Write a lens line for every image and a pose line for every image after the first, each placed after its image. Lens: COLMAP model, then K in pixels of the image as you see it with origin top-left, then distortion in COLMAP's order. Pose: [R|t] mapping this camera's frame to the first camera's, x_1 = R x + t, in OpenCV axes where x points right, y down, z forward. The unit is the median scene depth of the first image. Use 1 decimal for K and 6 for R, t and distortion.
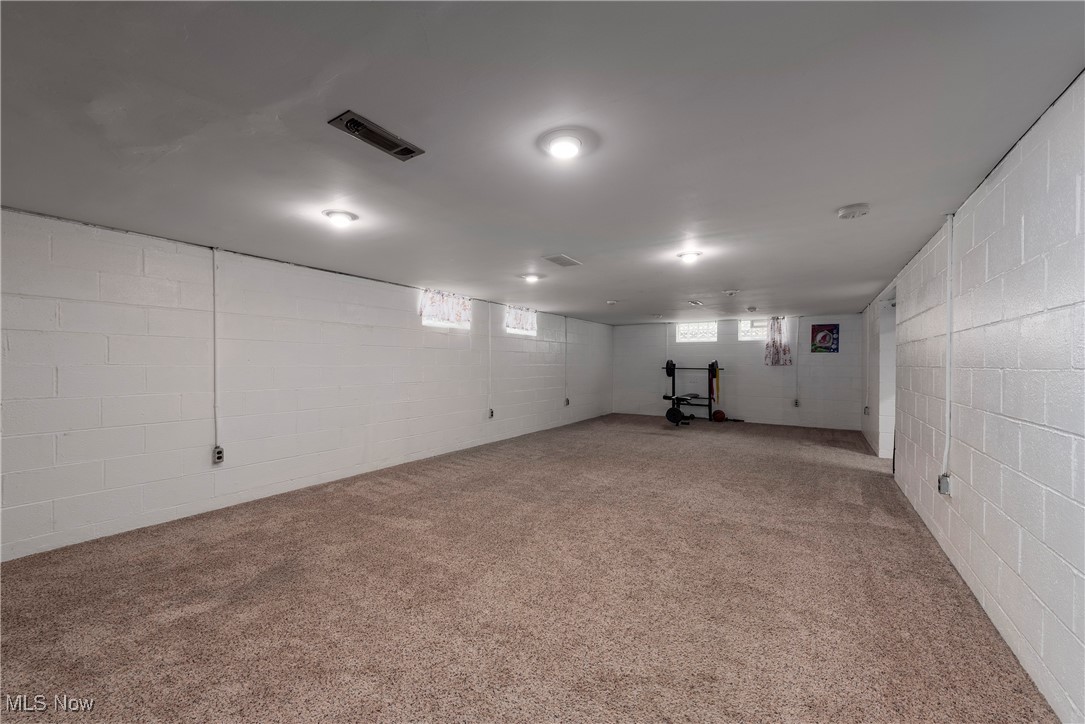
lens RADIAL K [[428.0, 0, 542.6], [0, 428.0, 366.0], [0, 0, 1]] dist [0.001394, -0.000564]
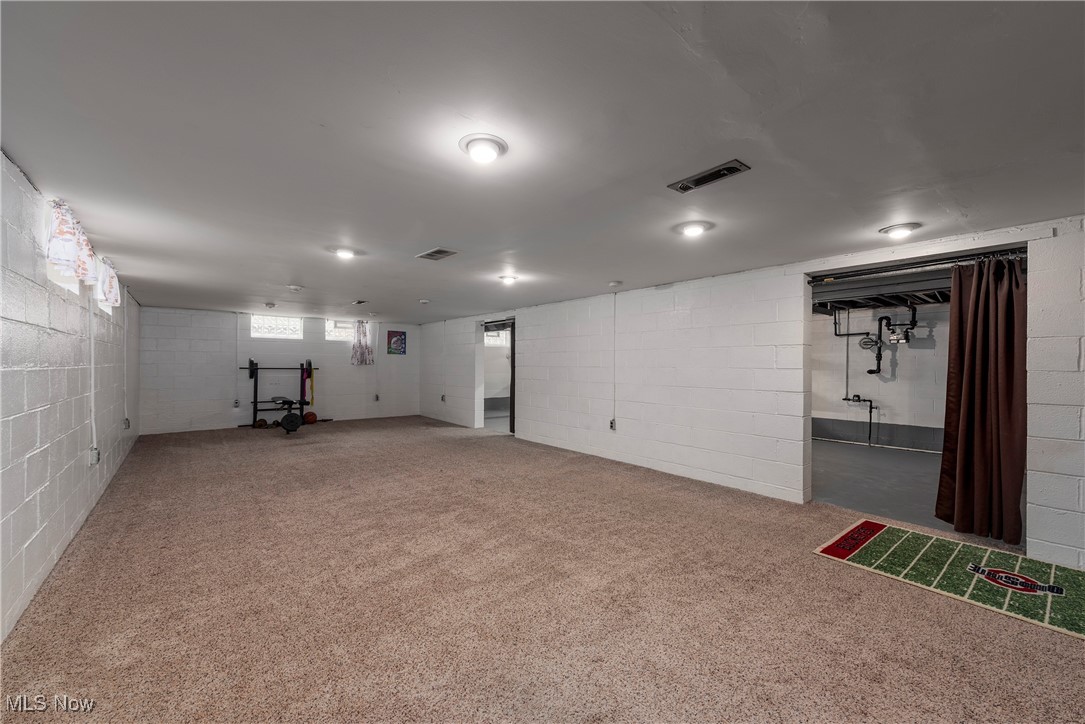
lens RADIAL K [[428.0, 0, 544.9], [0, 428.0, 363.3], [0, 0, 1]] dist [0.001394, -0.000564]
pose [[0.295890, 0.001369, 0.955221, -0.355977], [0.001450, 0.999997, -0.001882, -0.002848], [-0.955221, 0.001942, 0.295887, 0.232240]]
